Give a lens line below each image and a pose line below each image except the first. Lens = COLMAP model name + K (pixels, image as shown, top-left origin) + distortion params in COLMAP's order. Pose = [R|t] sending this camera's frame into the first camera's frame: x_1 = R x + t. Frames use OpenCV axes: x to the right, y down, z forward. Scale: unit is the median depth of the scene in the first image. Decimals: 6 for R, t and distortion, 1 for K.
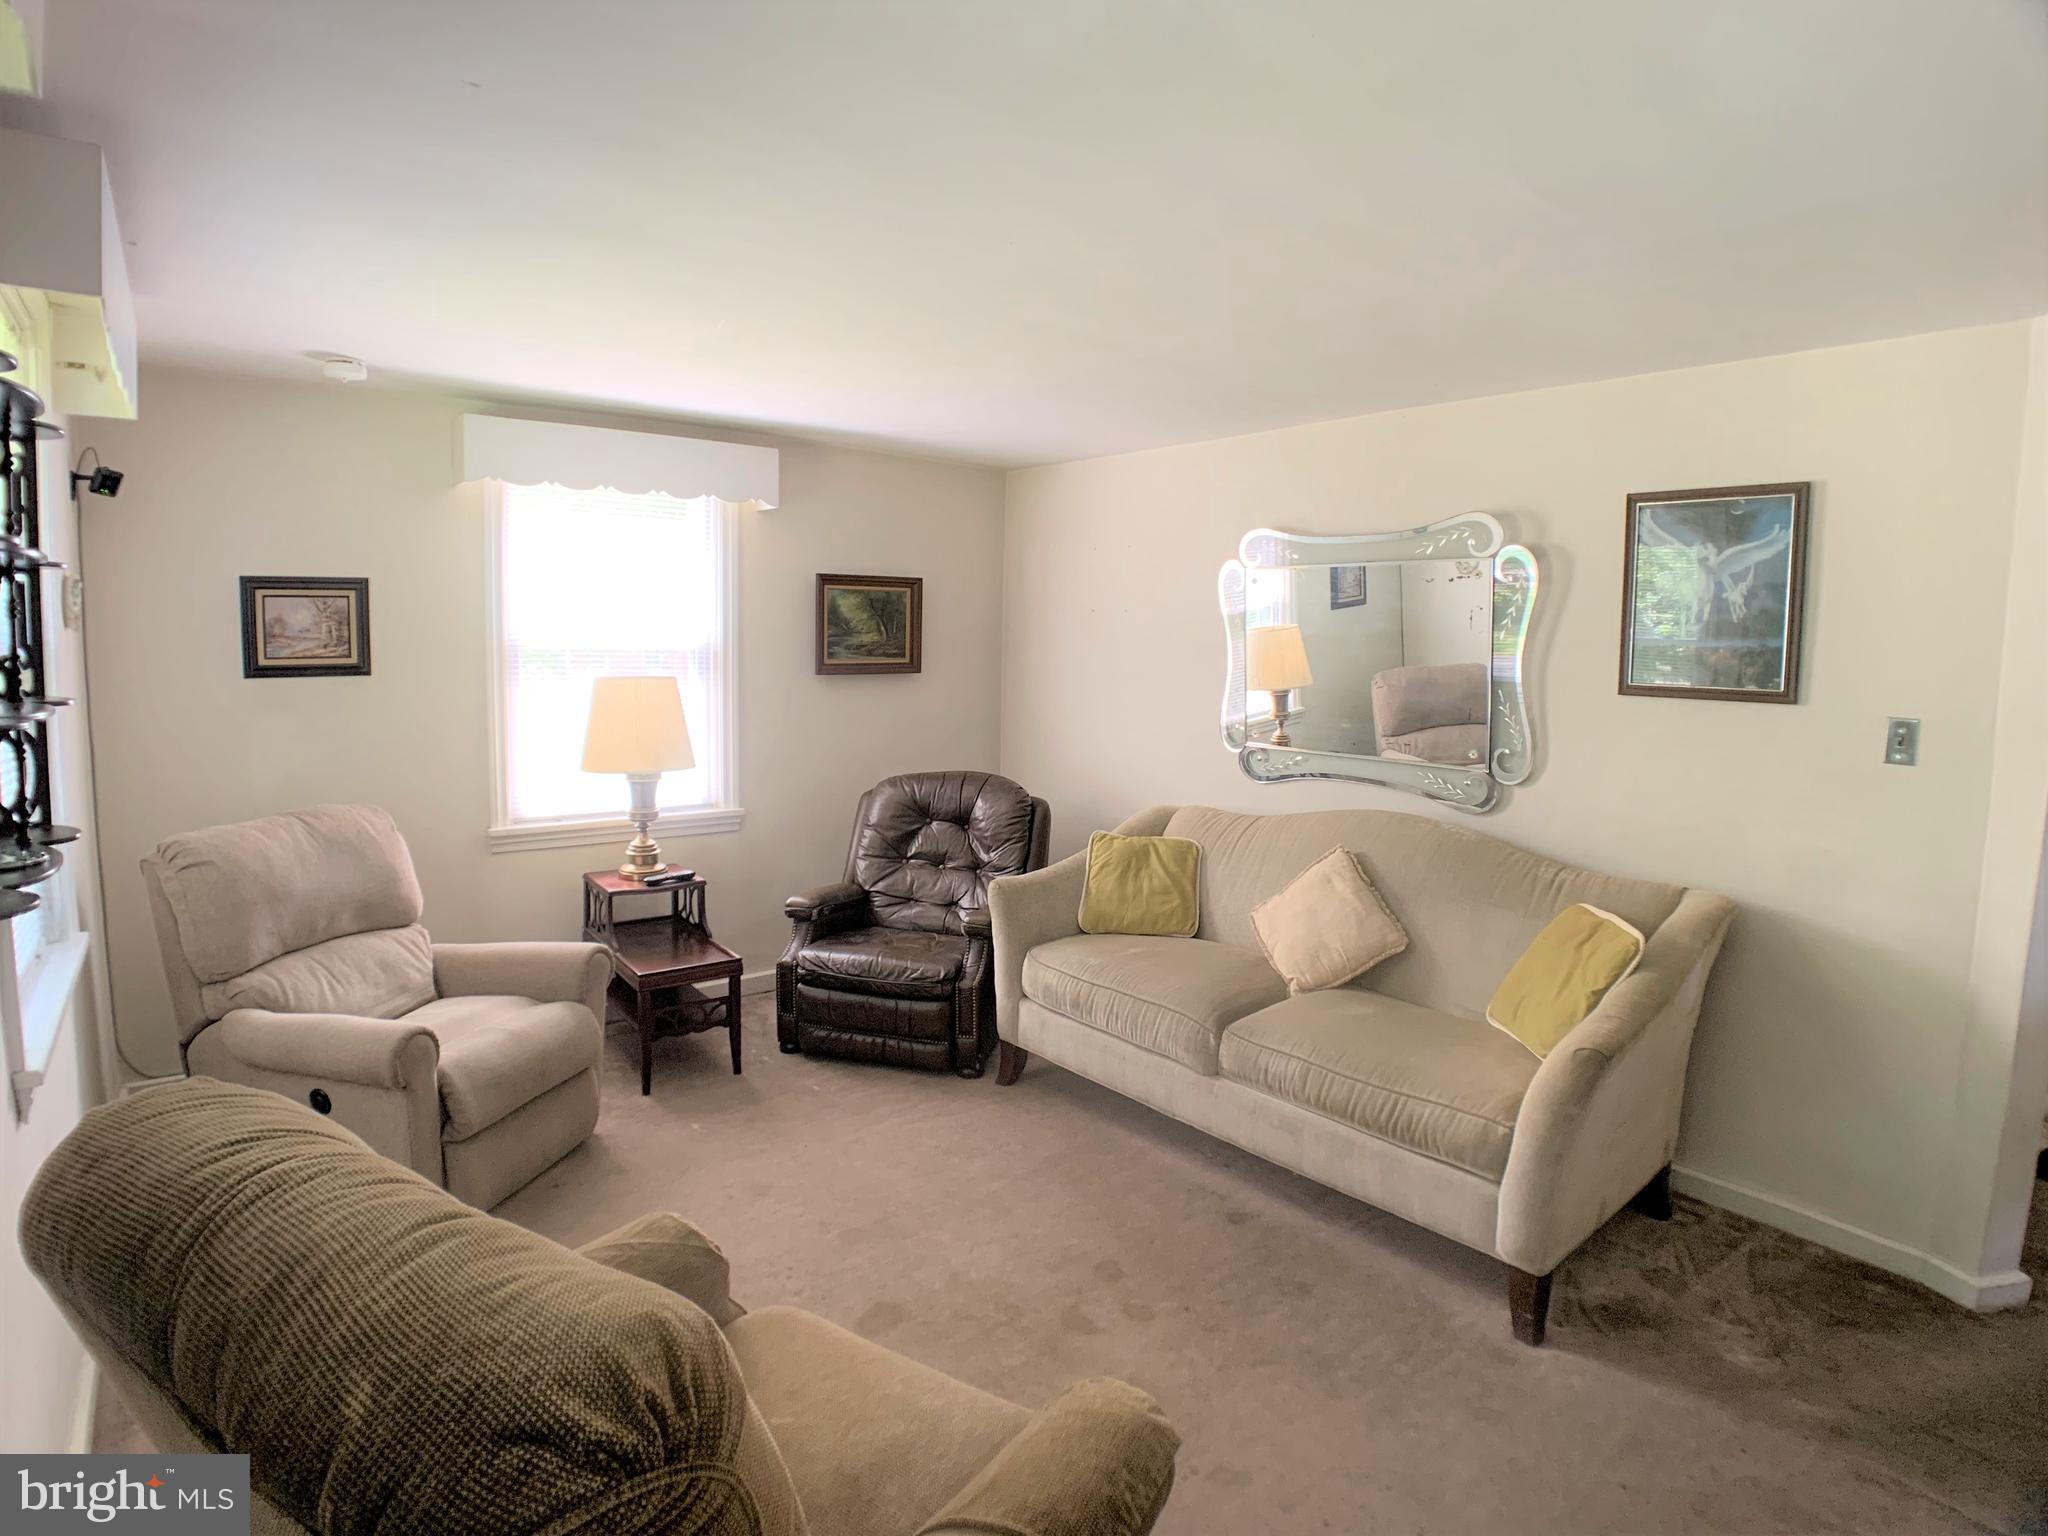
lens RADIAL K [[1078.8, 0, 1030.4], [0, 1078.8, 730.2], [0, 0, 1]] dist [-0.090512, 0.012400]
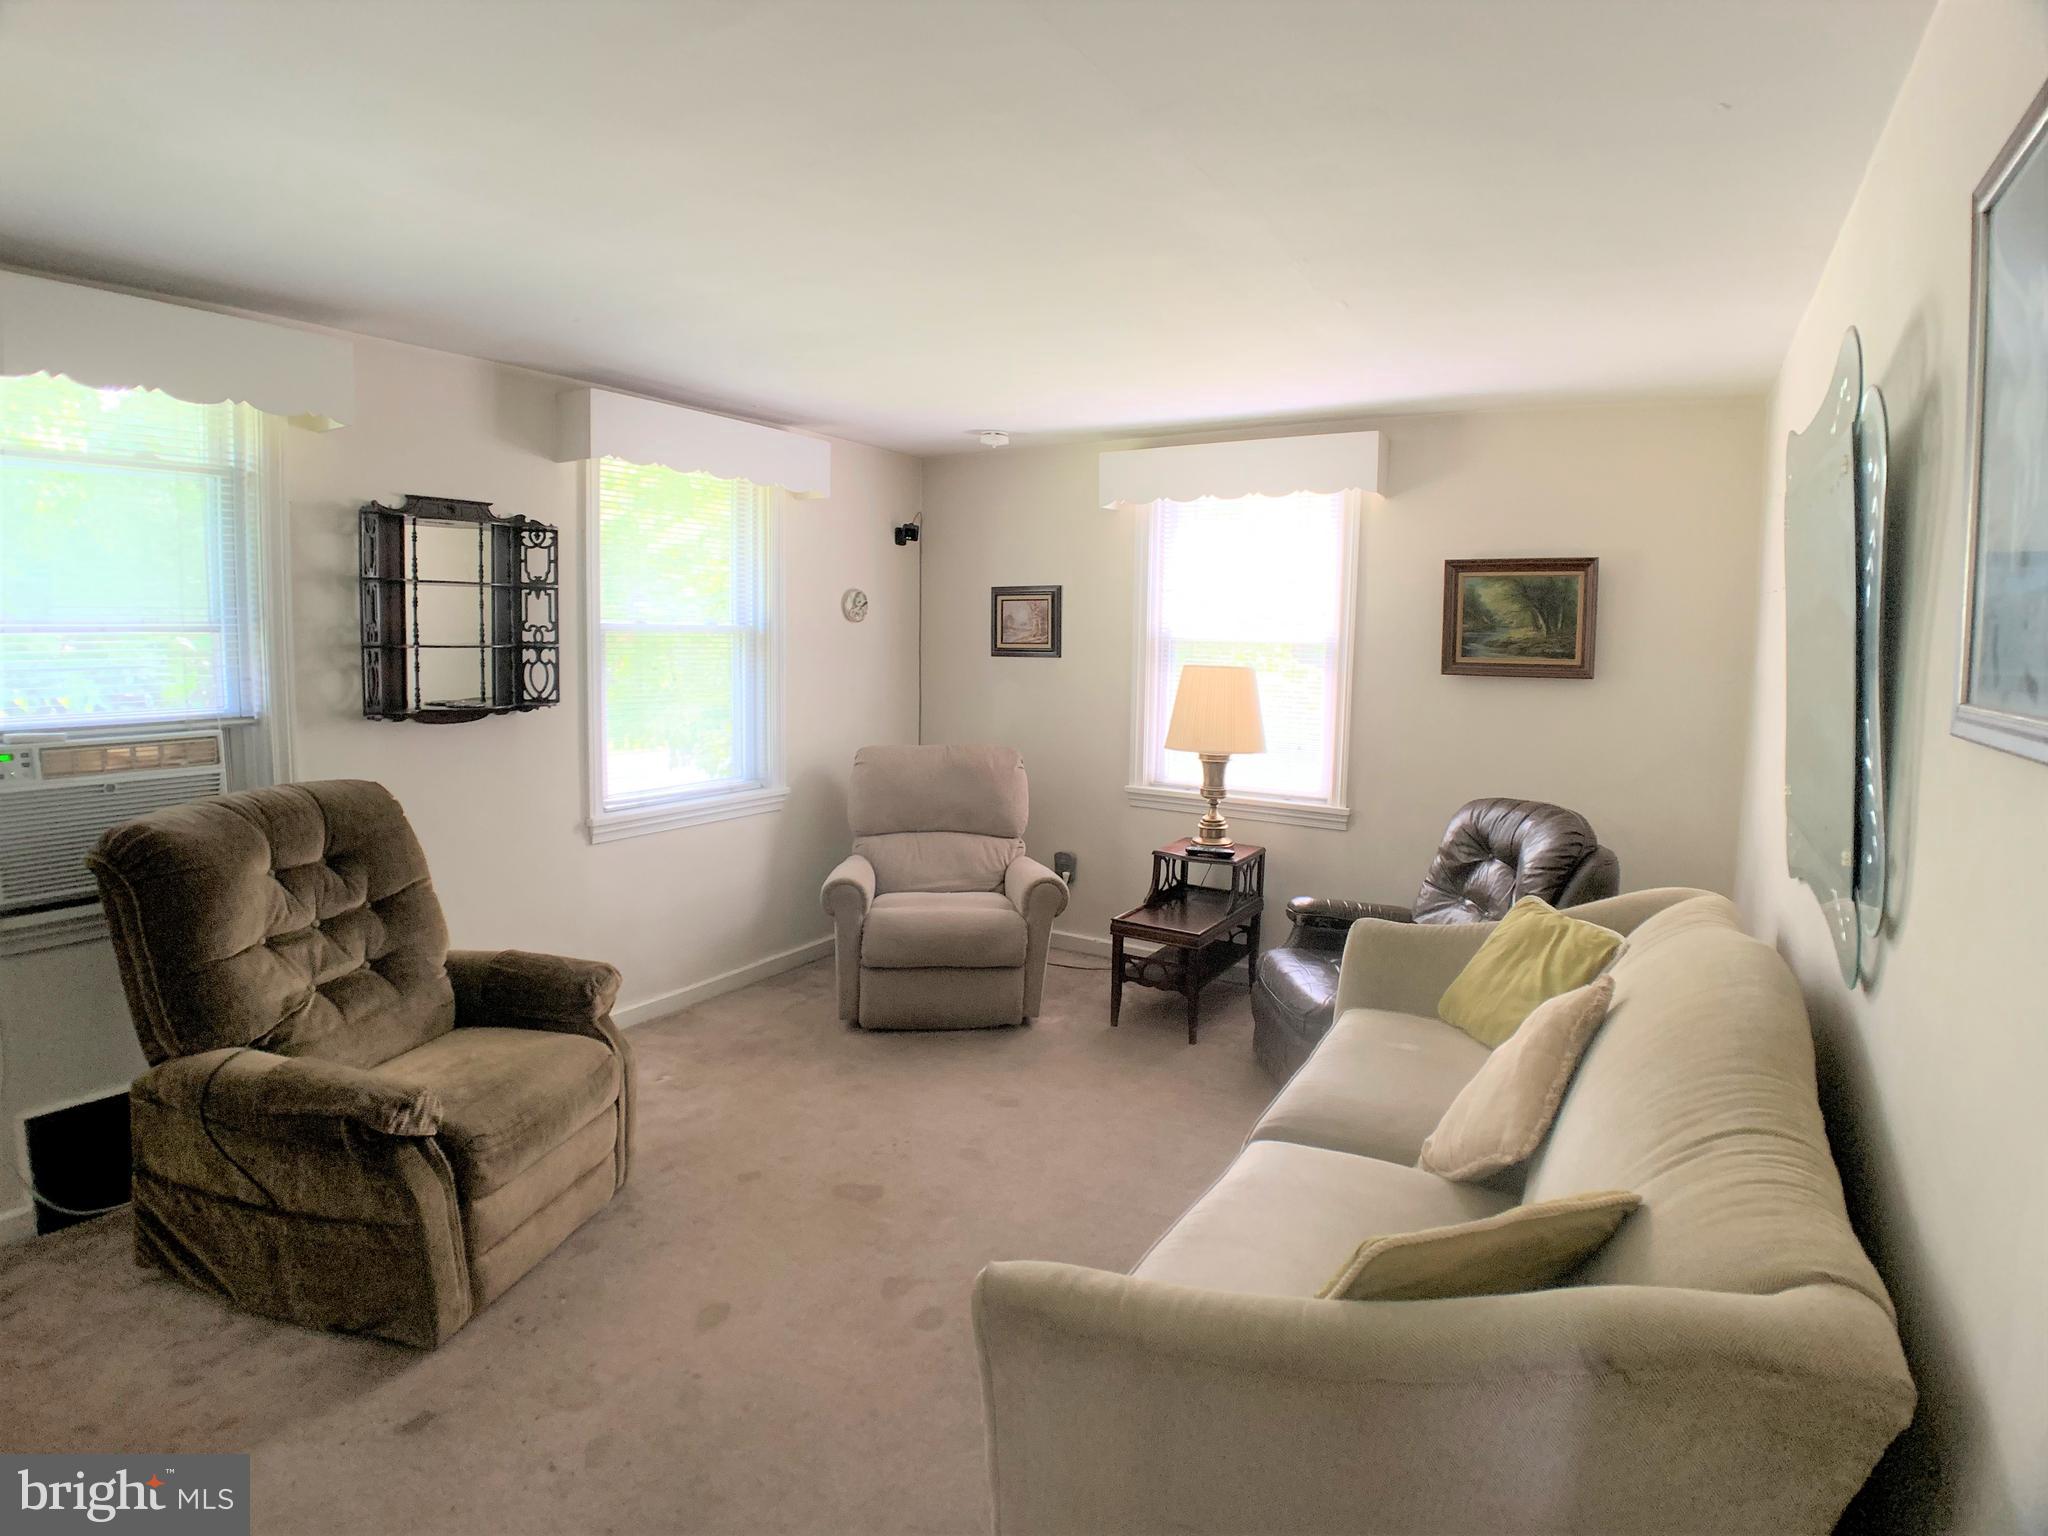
lens RADIAL K [[1074.6, 0, 1029.4], [0, 1074.6, 744.2], [0, 0, 1]] dist [-0.079628, -0.002851]
pose [[0.334723, 0.086241, -0.938362, 0.597733], [-0.089774, 0.994192, 0.059349, -0.017353], [0.938030, 0.064375, 0.340521, 0.438632]]
